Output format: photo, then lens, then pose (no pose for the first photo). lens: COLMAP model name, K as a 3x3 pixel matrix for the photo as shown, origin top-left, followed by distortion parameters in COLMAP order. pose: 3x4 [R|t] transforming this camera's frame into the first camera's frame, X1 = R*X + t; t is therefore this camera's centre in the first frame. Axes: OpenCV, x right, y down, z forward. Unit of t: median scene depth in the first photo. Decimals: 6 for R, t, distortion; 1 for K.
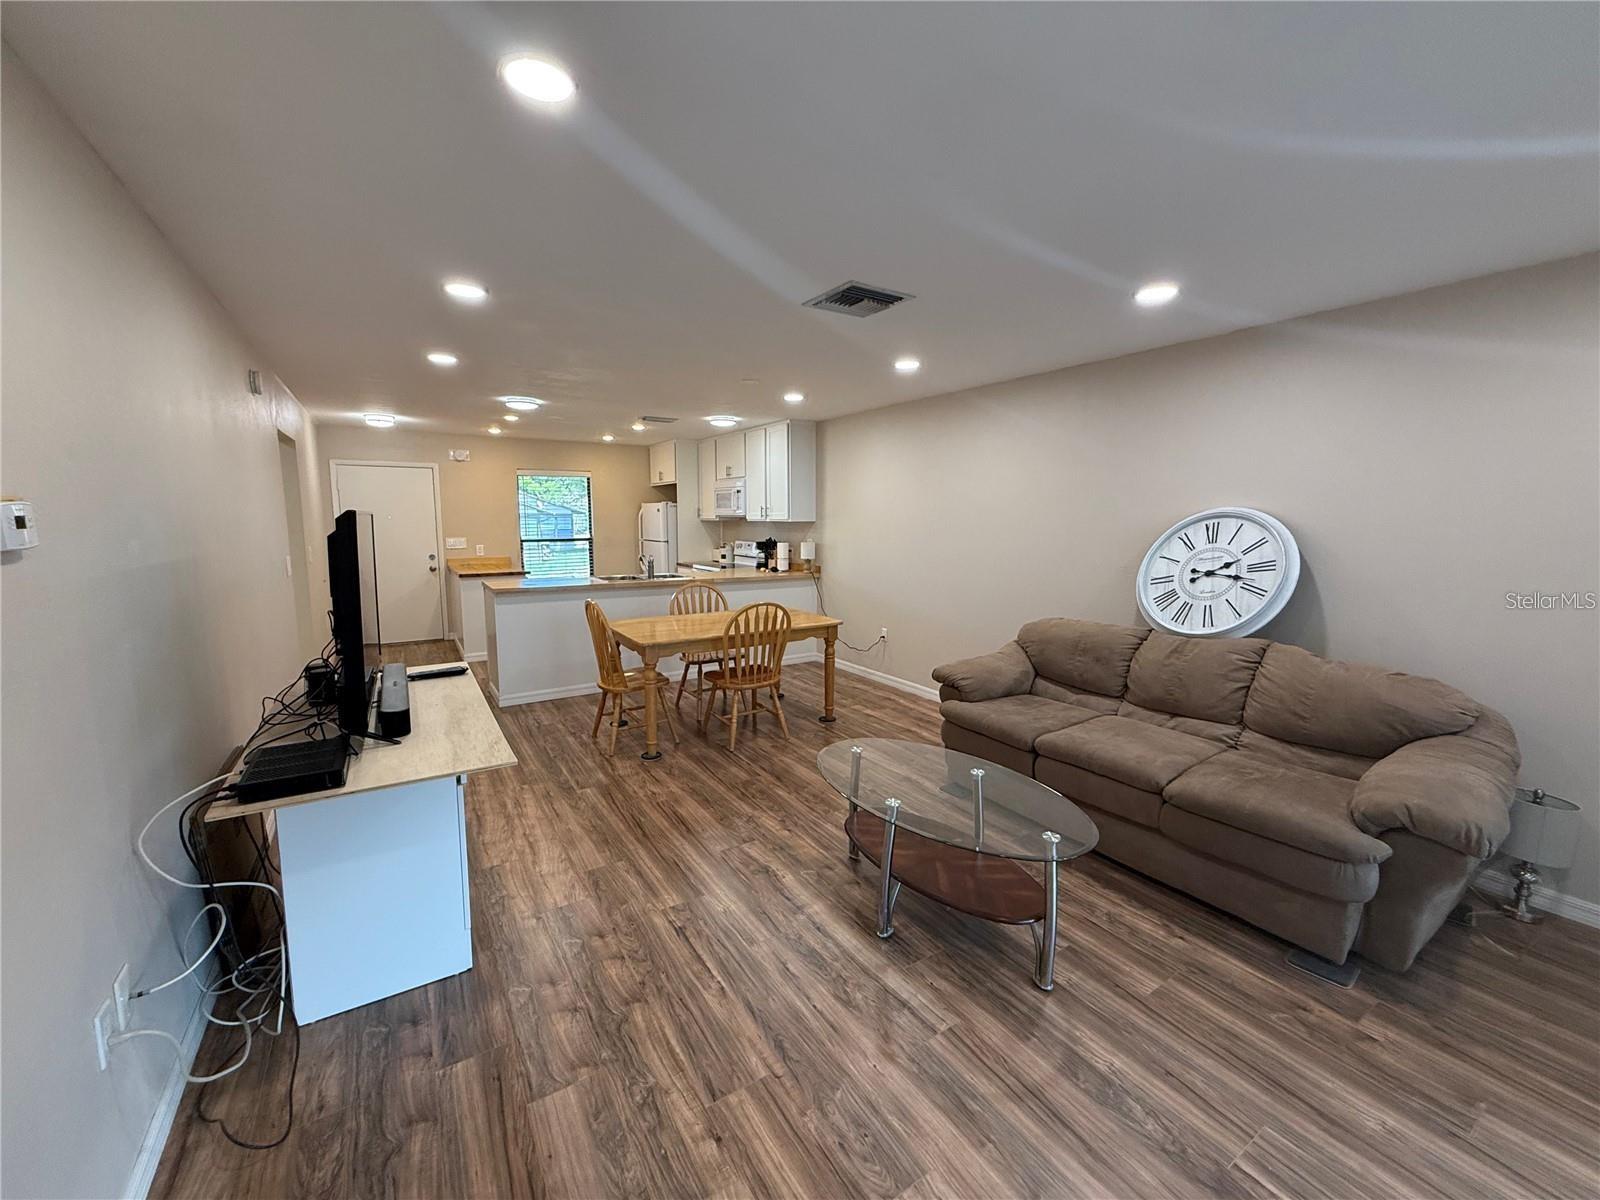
lens RADIAL K [[639.0, 0, 798.3], [0, 639.0, 591.6], [0, 0, 1]] dist [0.000306, 0.000216]
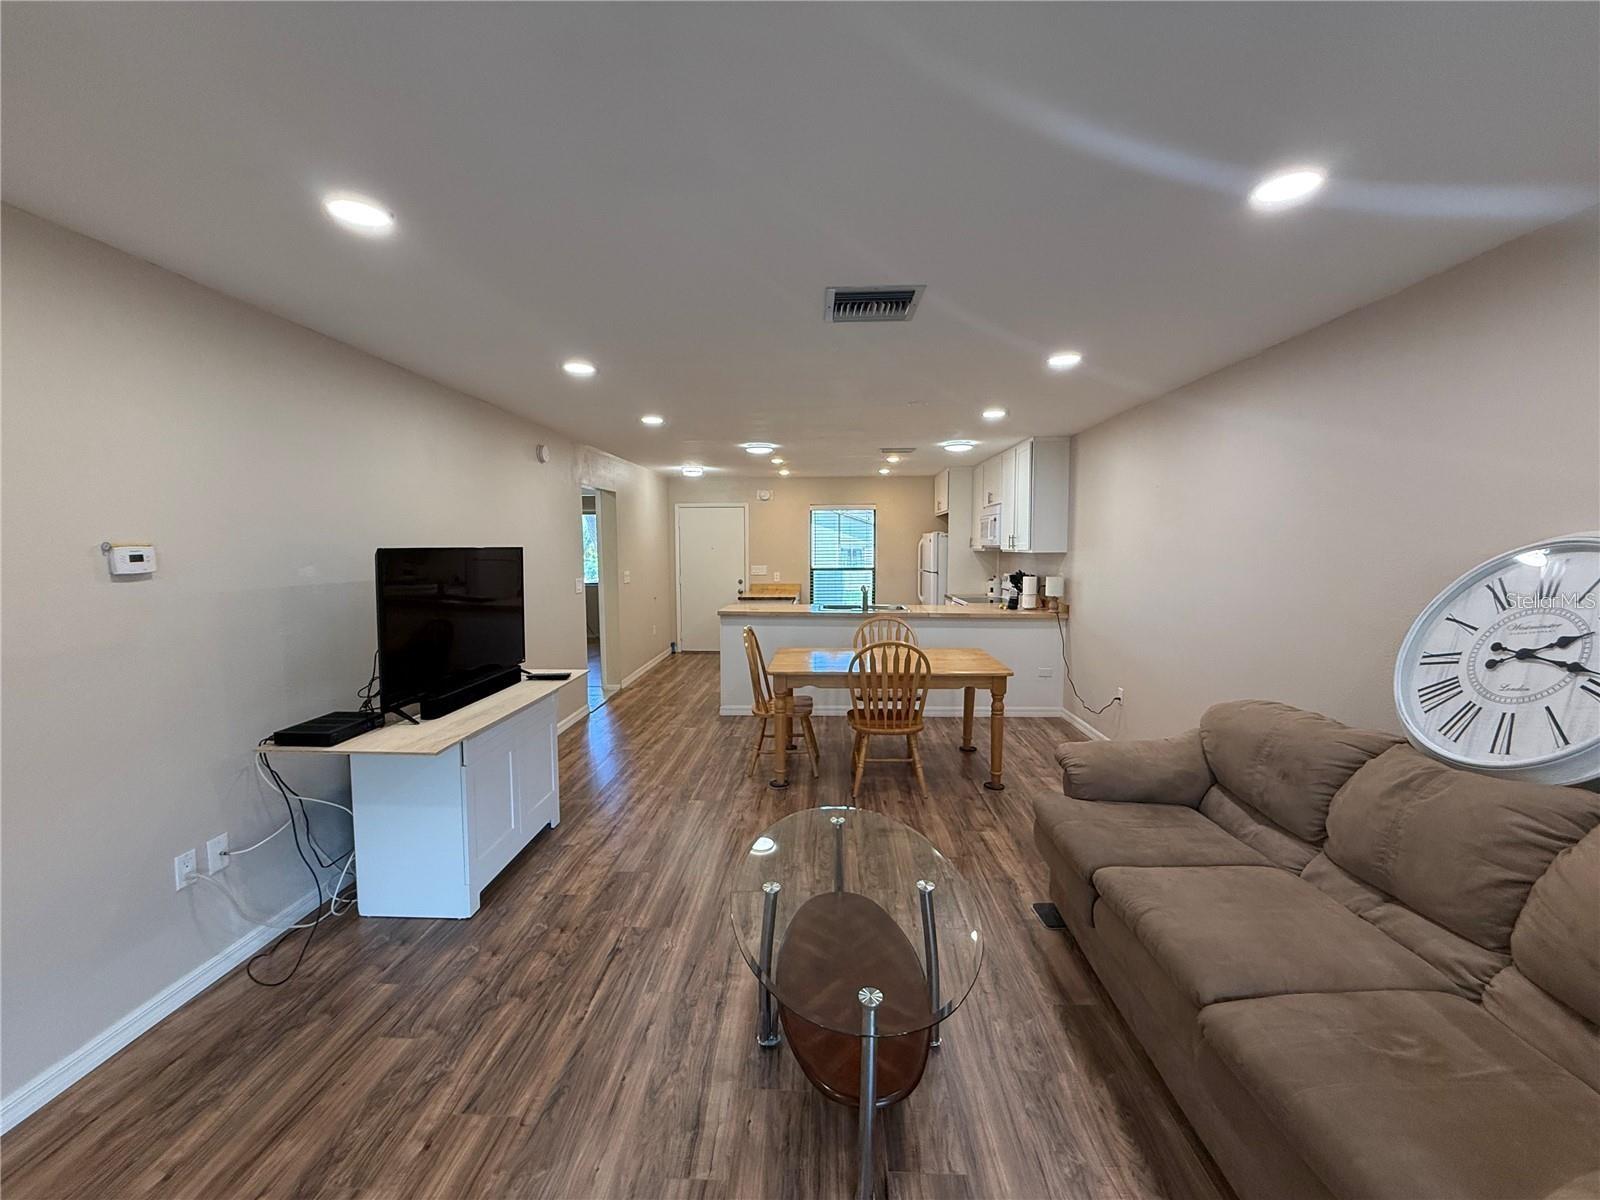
lens RADIAL K [[639.0, 0, 798.1], [0, 639.0, 591.4], [0, 0, 1]] dist [0.000306, 0.000216]
pose [[0.818885, 0.036970, -0.572765, 0.444816], [-0.062450, 0.997738, -0.024885, -0.029671], [0.570549, 0.056147, 0.819342, 0.207396]]
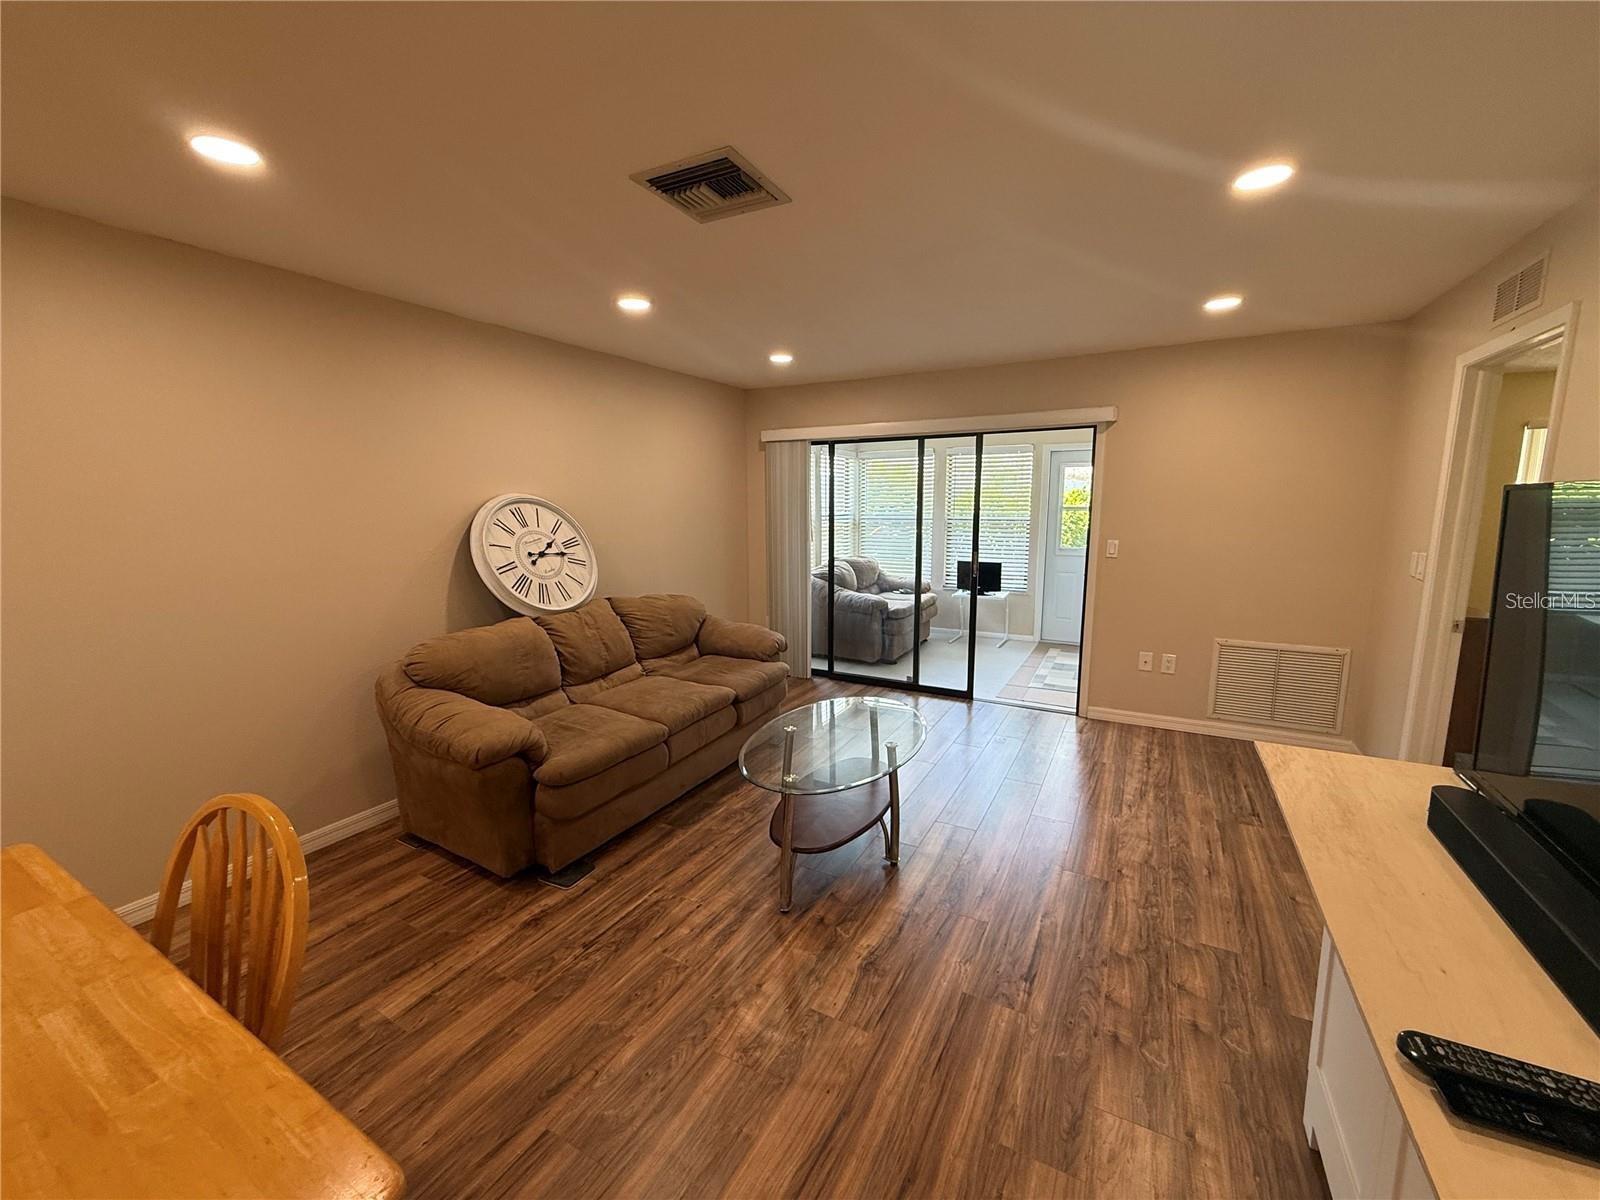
lens RADIAL K [[639.0, 0, 796.6], [0, 639.0, 595.1], [0, 0, 1]] dist [0.000306, 0.000216]
pose [[-0.475596, -0.125803, 0.870621, -0.514943], [0.110653, 0.973304, 0.201087, -0.130684], [-0.872676, 0.191973, -0.448979, 1.112511]]
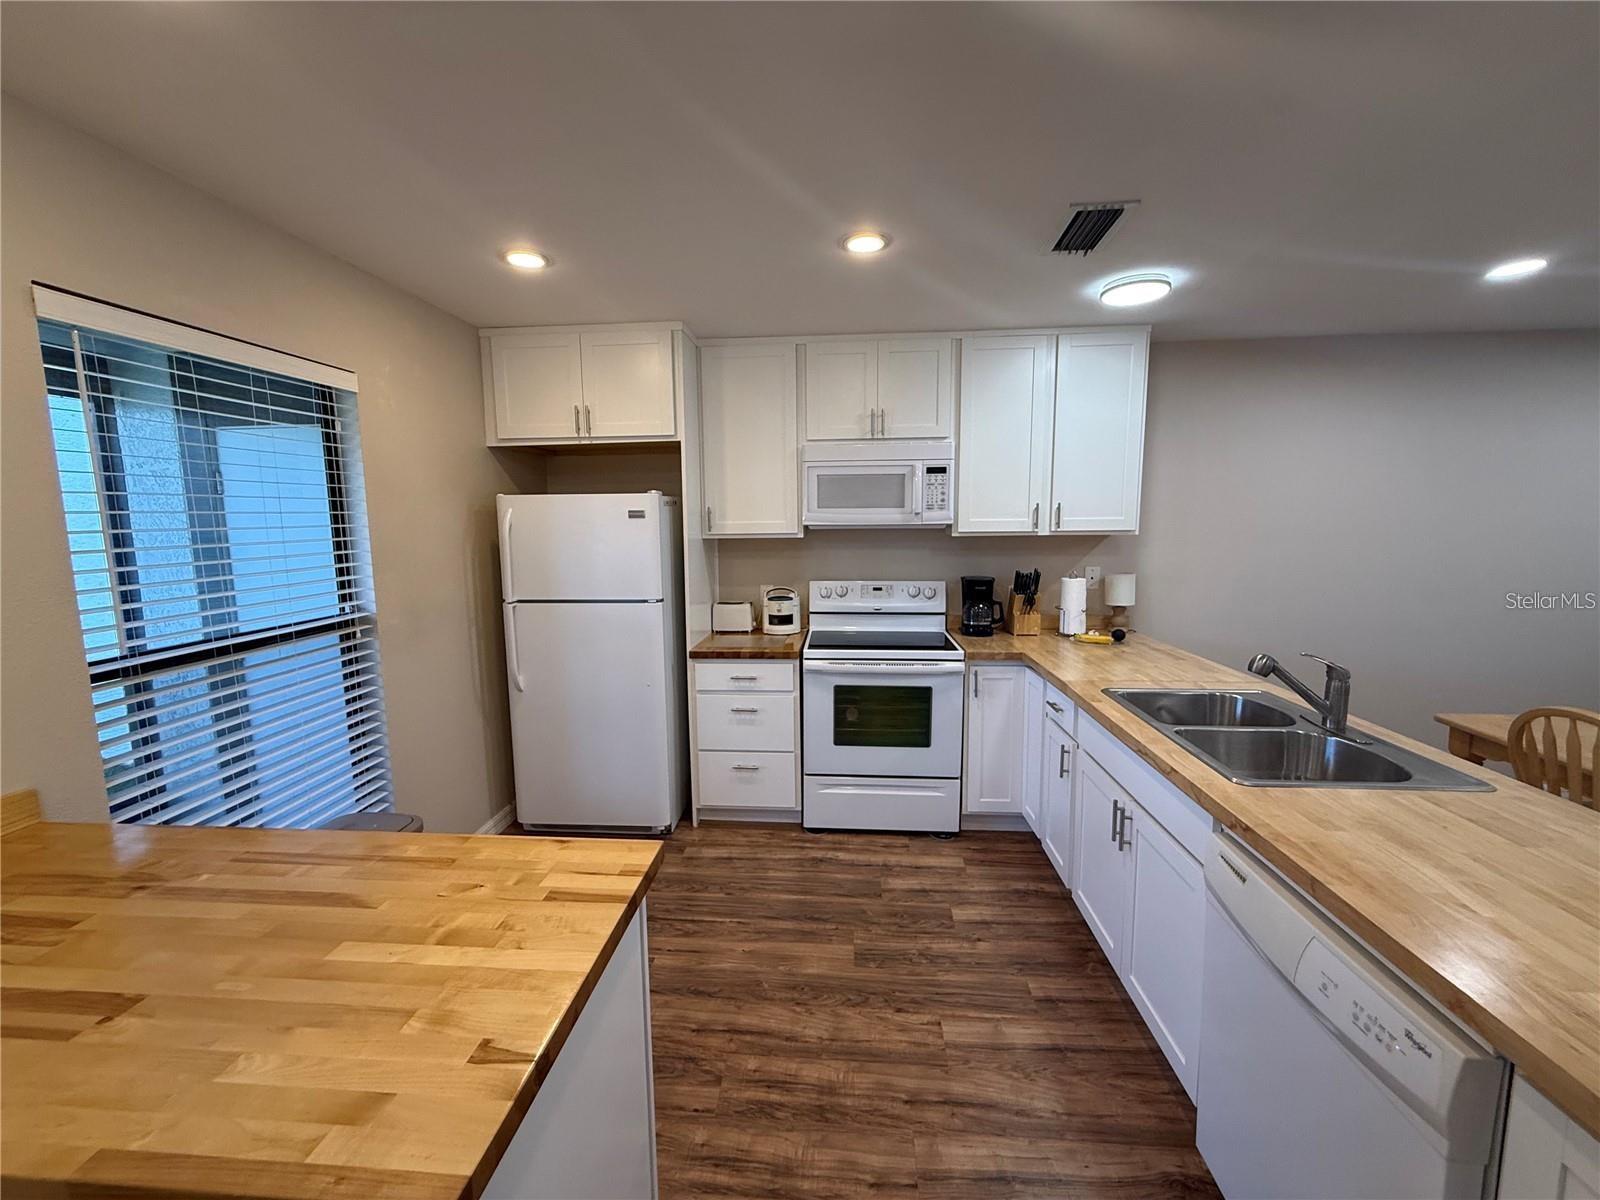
lens RADIAL K [[639.0, 0, 798.8], [0, 639.0, 596.2], [0, 0, 1]] dist [0.000306, 0.000216]
pose [[0.606317, -0.104922, 0.788271, -1.104621], [0.104906, 0.993148, 0.051501, -0.224254], [-0.788273, 0.051469, 0.613170, 1.762759]]
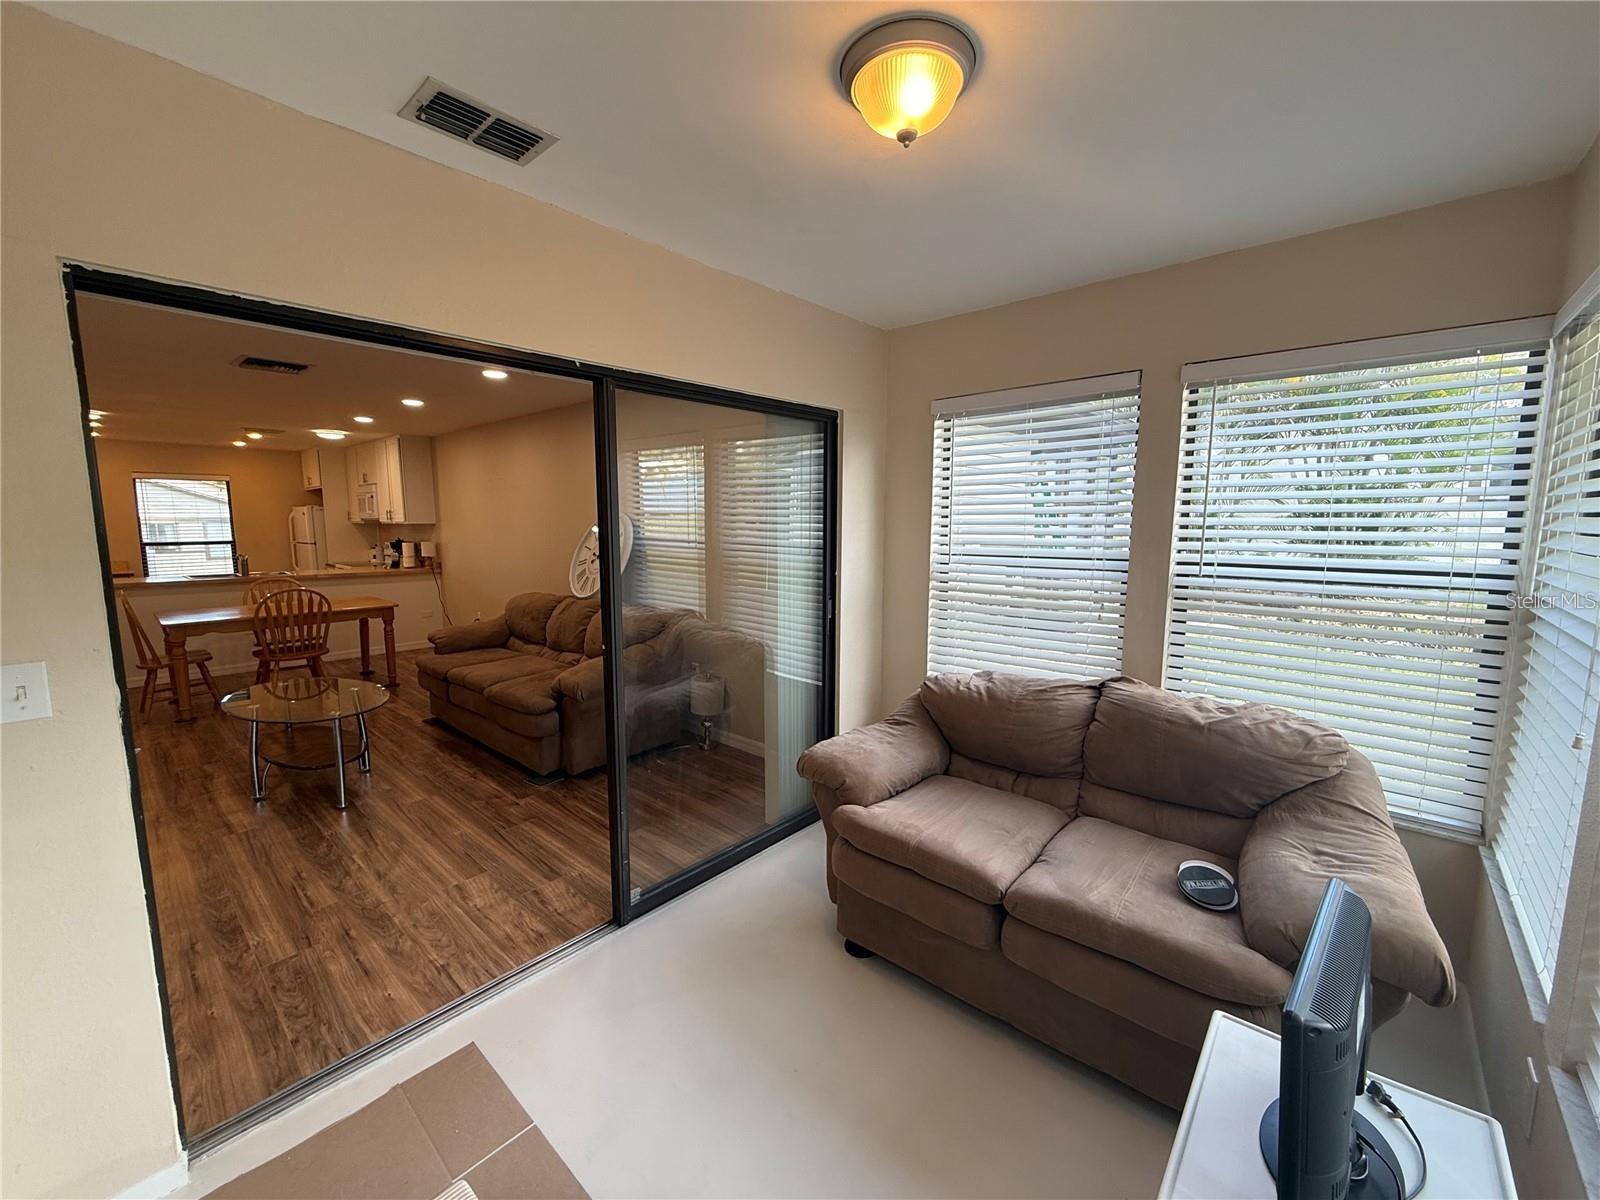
lens RADIAL K [[639.0, 0, 798.1], [0, 639.0, 599.6], [0, 0, 1]] dist [0.000306, 0.000216]
pose [[0.963237, -0.035118, 0.266348, 0.683833], [0.033150, 0.999380, 0.011883, 0.068135], [-0.266600, -0.002617, 0.963804, -0.551846]]
